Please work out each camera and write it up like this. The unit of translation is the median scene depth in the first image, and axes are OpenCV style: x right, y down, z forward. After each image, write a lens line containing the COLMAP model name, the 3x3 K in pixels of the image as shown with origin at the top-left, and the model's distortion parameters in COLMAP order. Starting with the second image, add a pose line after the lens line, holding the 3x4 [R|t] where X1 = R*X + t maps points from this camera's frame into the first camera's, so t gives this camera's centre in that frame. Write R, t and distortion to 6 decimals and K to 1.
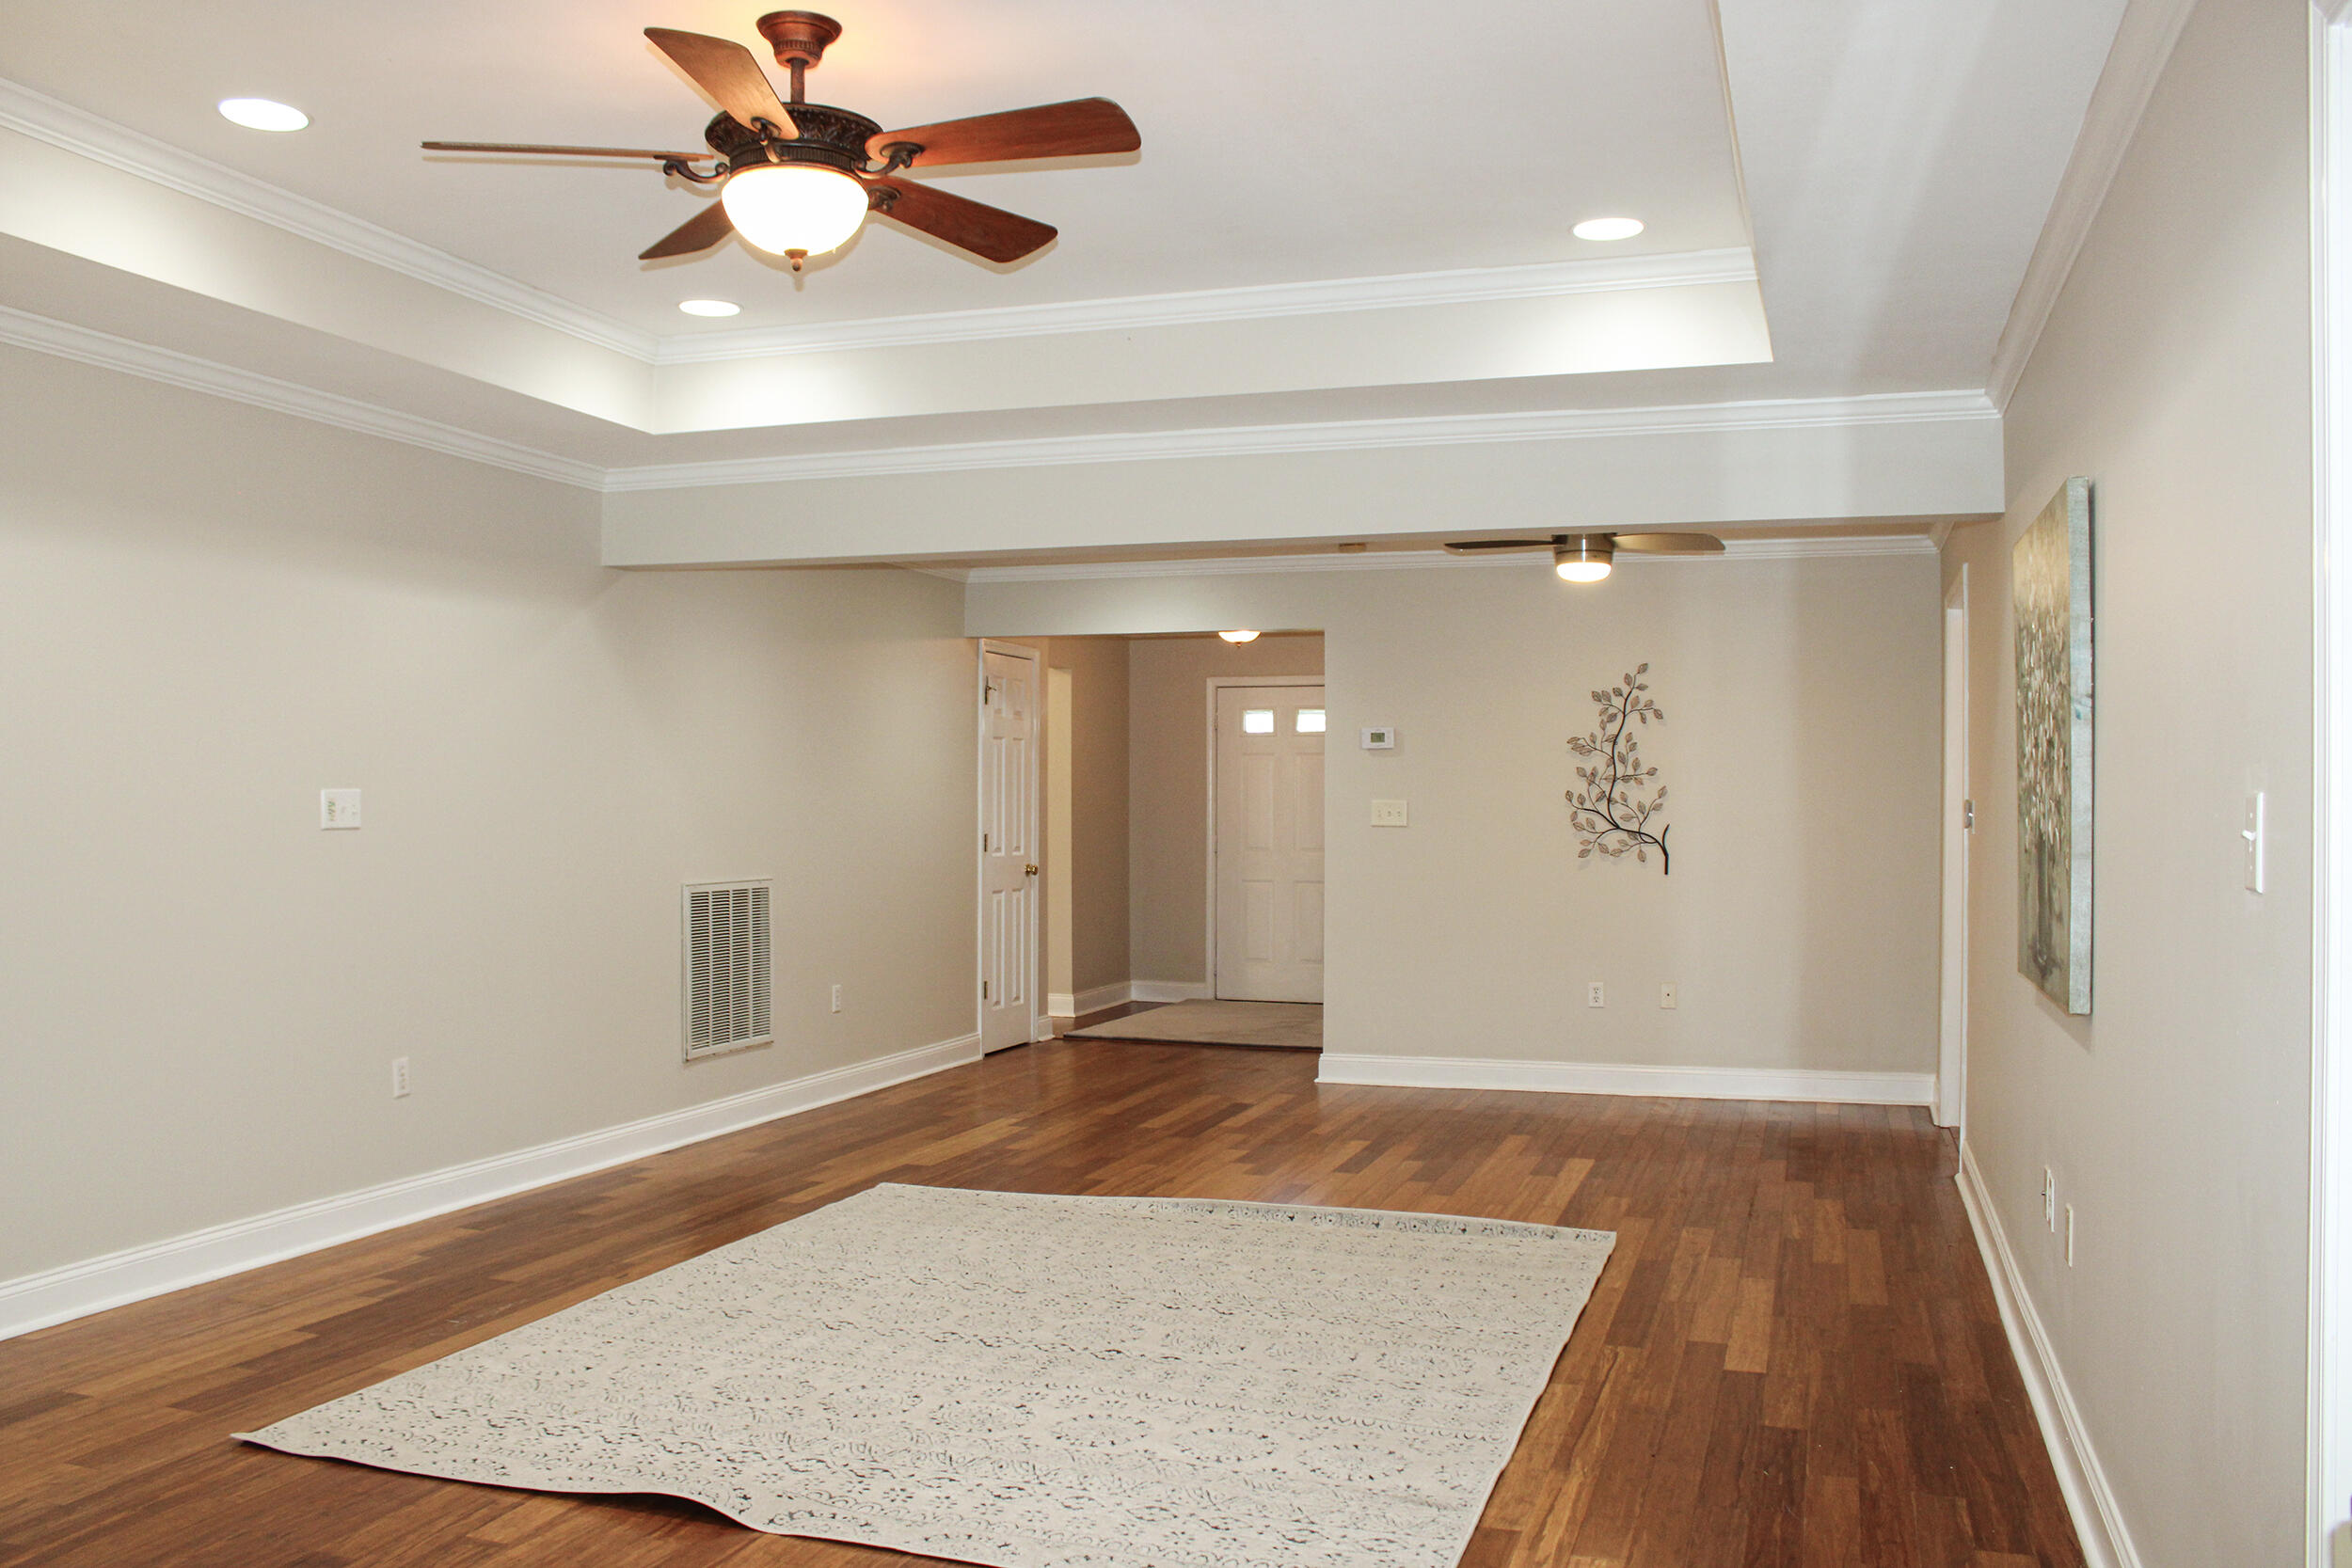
lens RADIAL K [[1953.5, 0, 1166.9], [0, 1953.5, 787.9], [0, 0, 1]] dist [-0.174809, 0.145958]
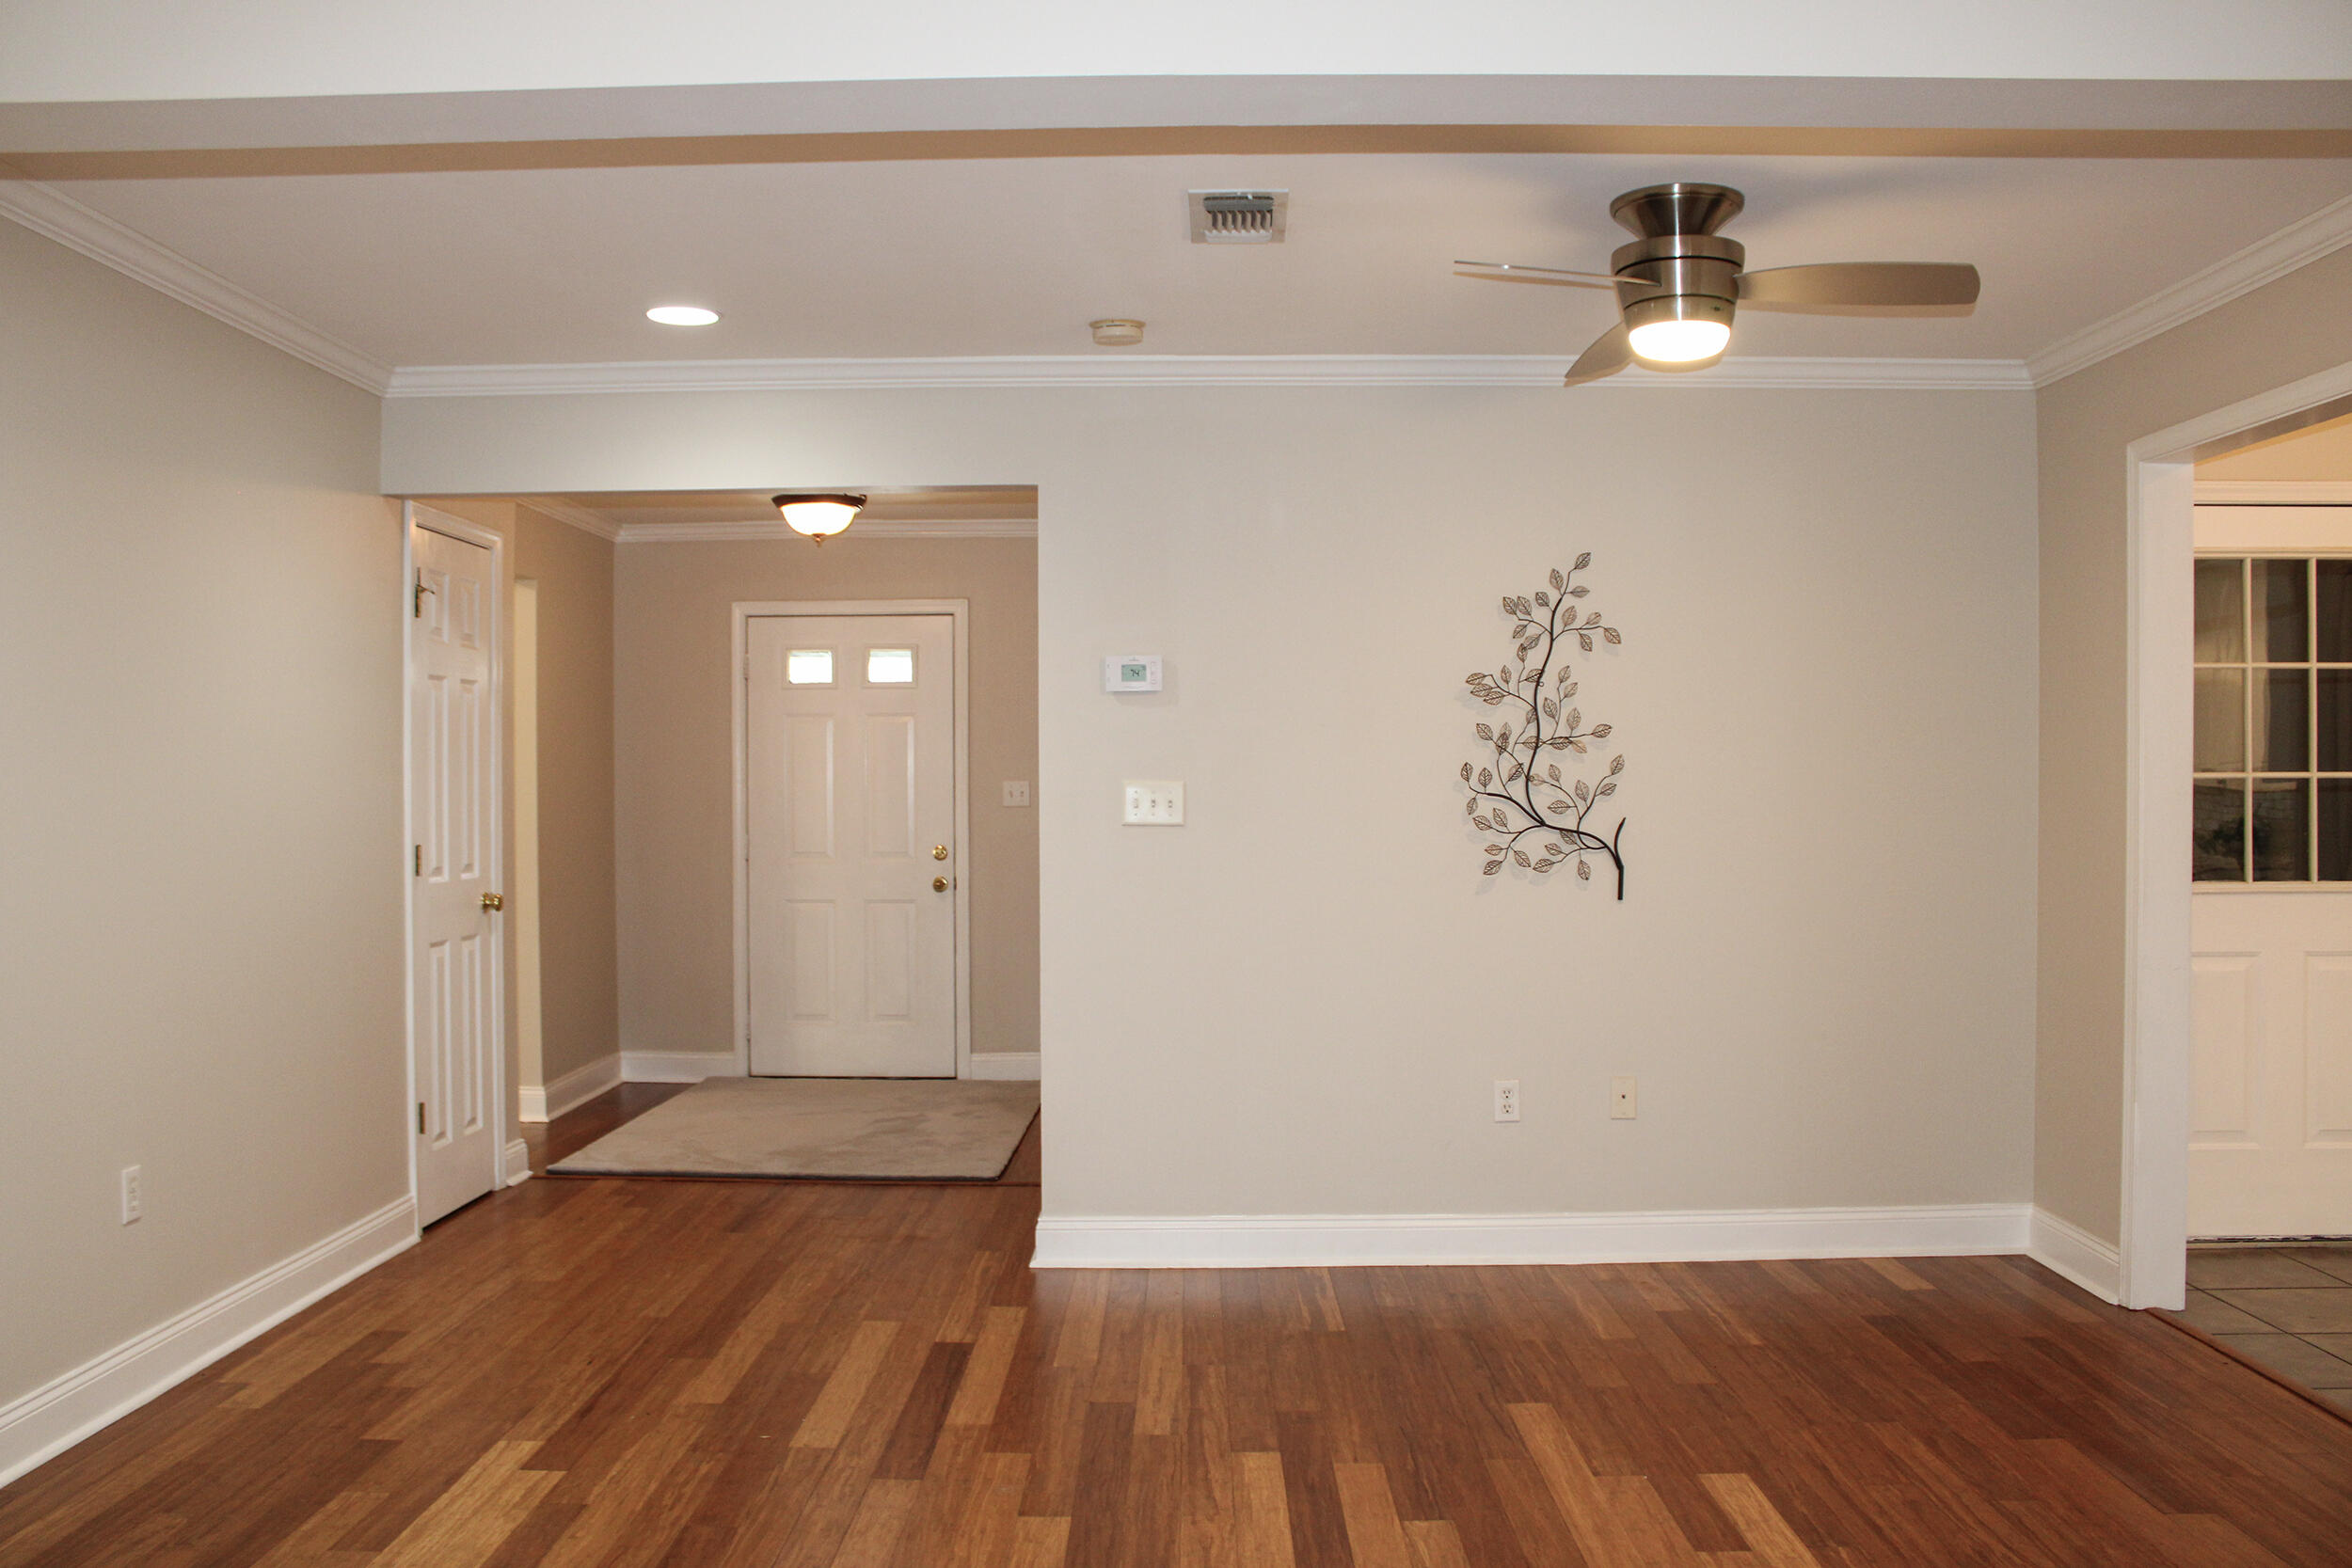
lens RADIAL K [[1953.5, 0, 1166.9], [0, 1953.5, 787.9], [0, 0, 1]] dist [-0.174809, 0.145958]
pose [[0.950254, -0.007222, 0.311392, -0.066631], [0.004226, 0.999938, 0.010294, 0.002568], [-0.311447, -0.008466, 0.950226, 0.460512]]
